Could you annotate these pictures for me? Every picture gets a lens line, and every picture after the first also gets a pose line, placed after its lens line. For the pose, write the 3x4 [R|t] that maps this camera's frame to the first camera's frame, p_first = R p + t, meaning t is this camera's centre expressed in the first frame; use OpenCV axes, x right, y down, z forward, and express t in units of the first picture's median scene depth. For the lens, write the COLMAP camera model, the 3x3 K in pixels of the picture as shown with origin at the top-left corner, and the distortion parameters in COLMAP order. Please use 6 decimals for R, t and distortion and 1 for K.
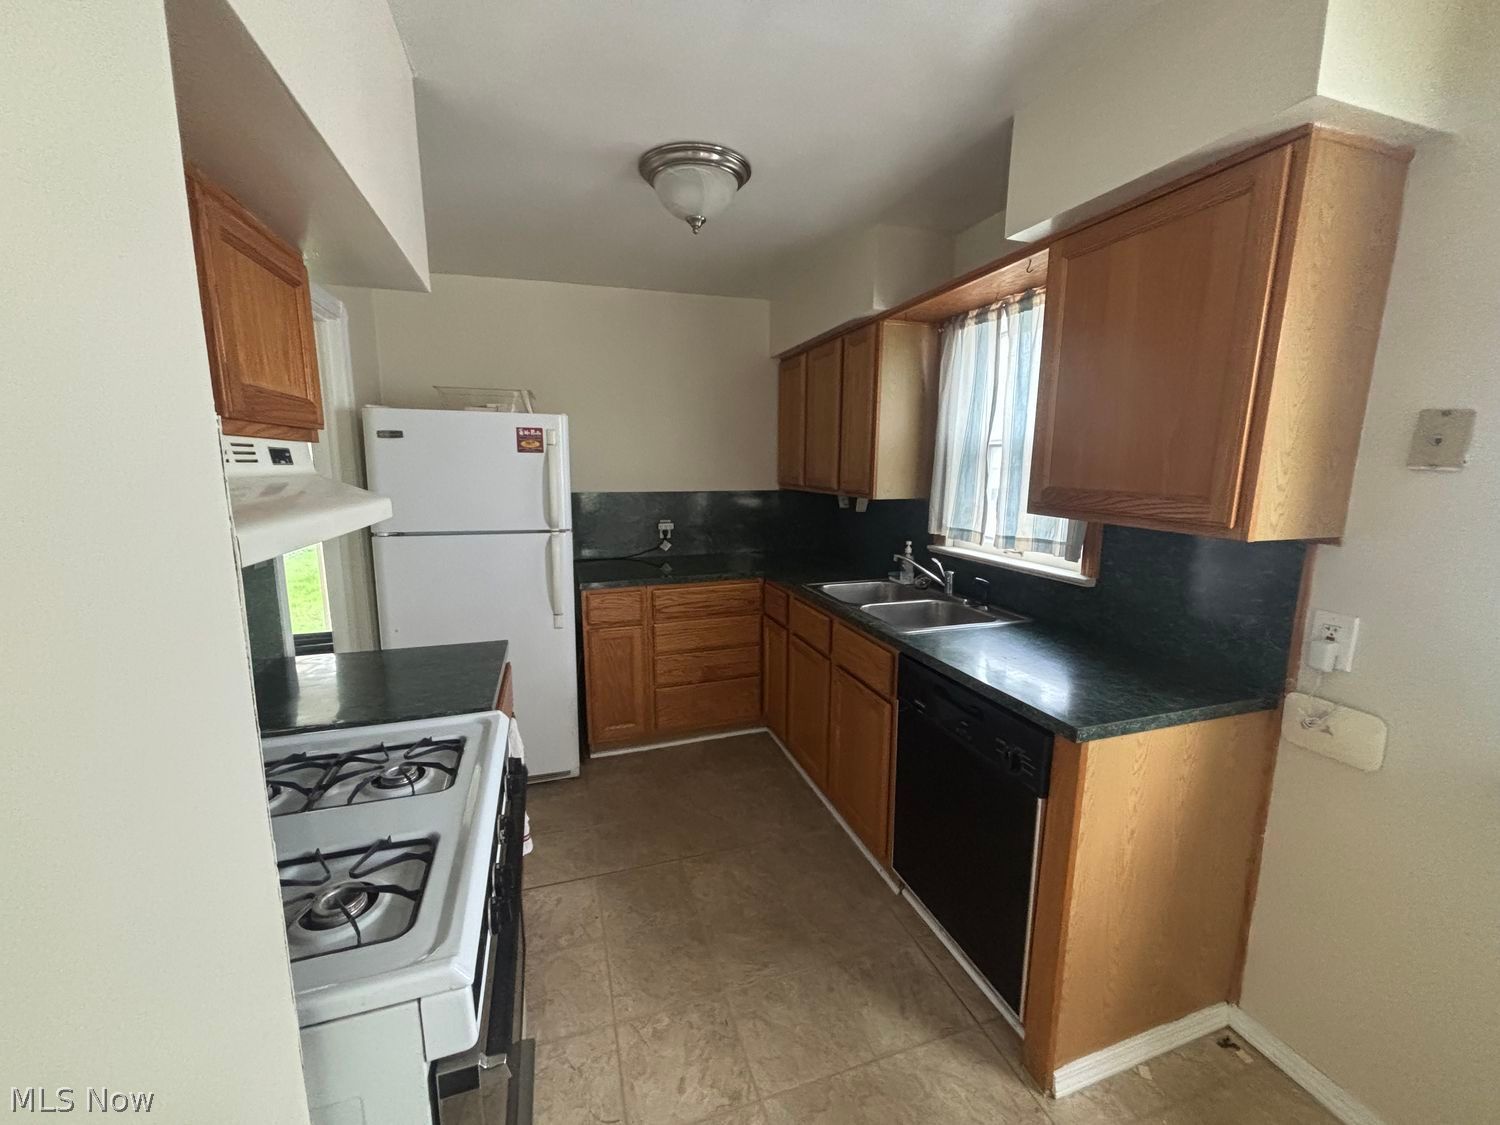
lens RADIAL K [[605.8, 0, 745.5], [0, 605.8, 559.3], [0, 0, 1]] dist [0.002644, -0.002919]
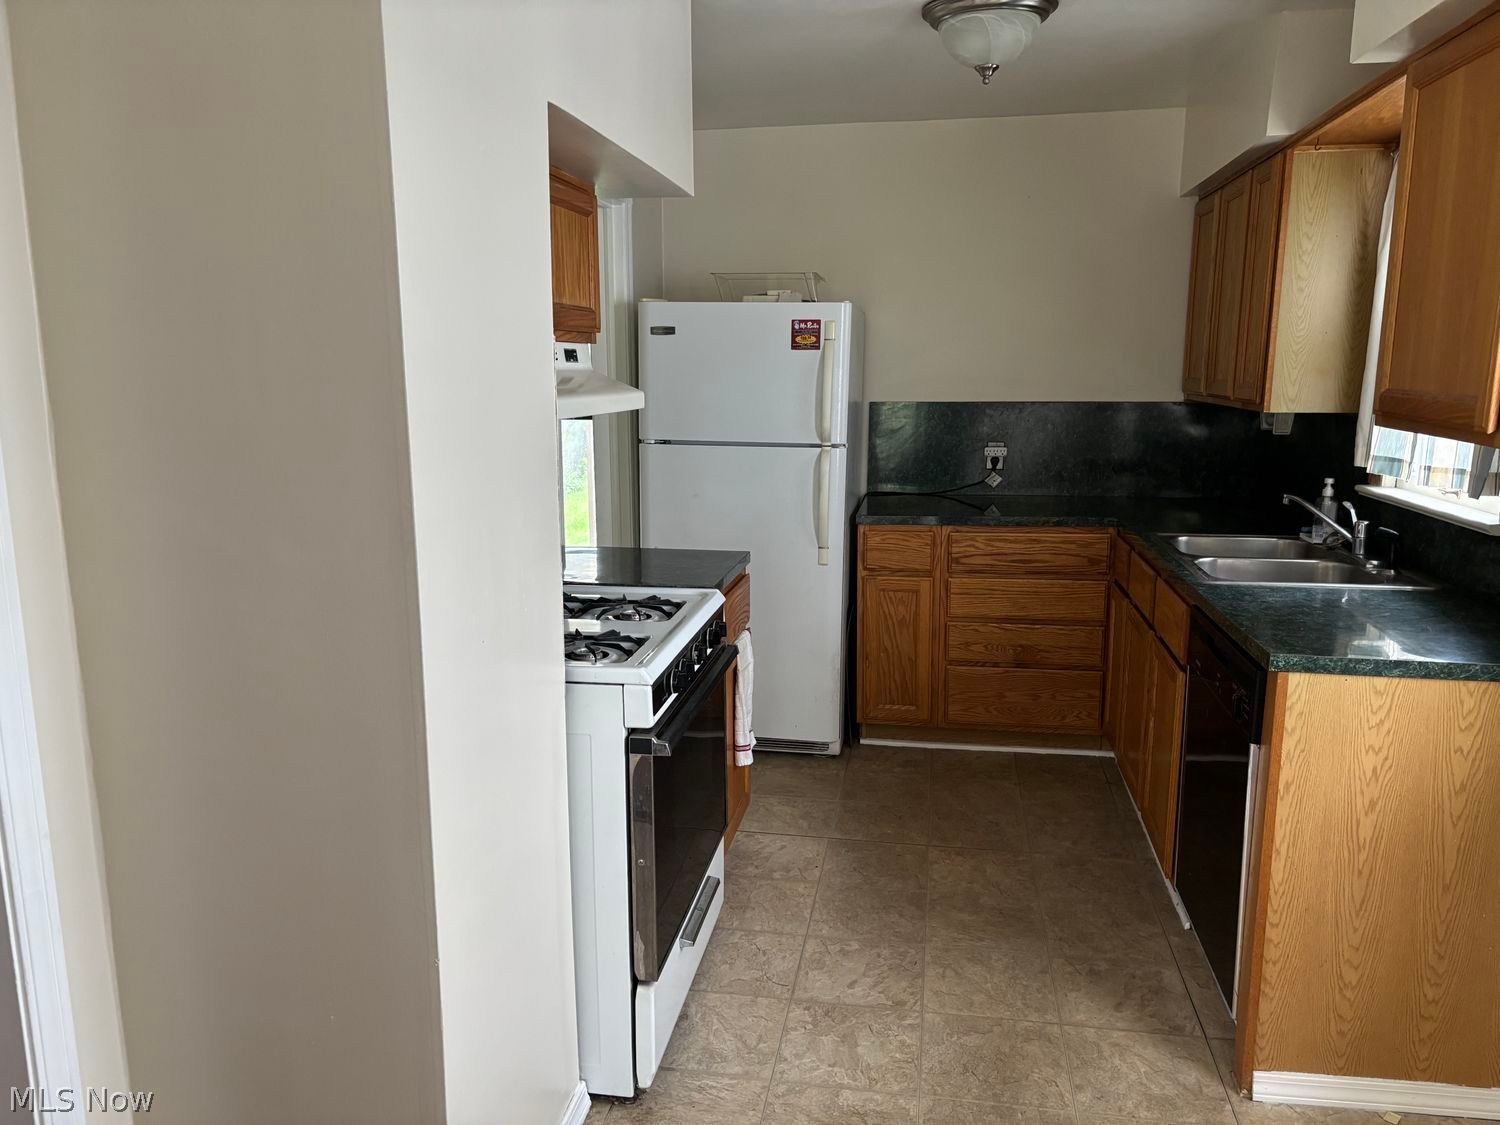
lens RADIAL K [[1132.2, 0, 731.9], [0, 1132.2, 578.6], [0, 0, 1]] dist [0.046916, -0.056801]
pose [[0.881317, 0.085278, -0.464767, 0.345653], [-0.072142, 0.996332, 0.046012, 0.082789], [0.466986, -0.007022, 0.884237, -0.484636]]
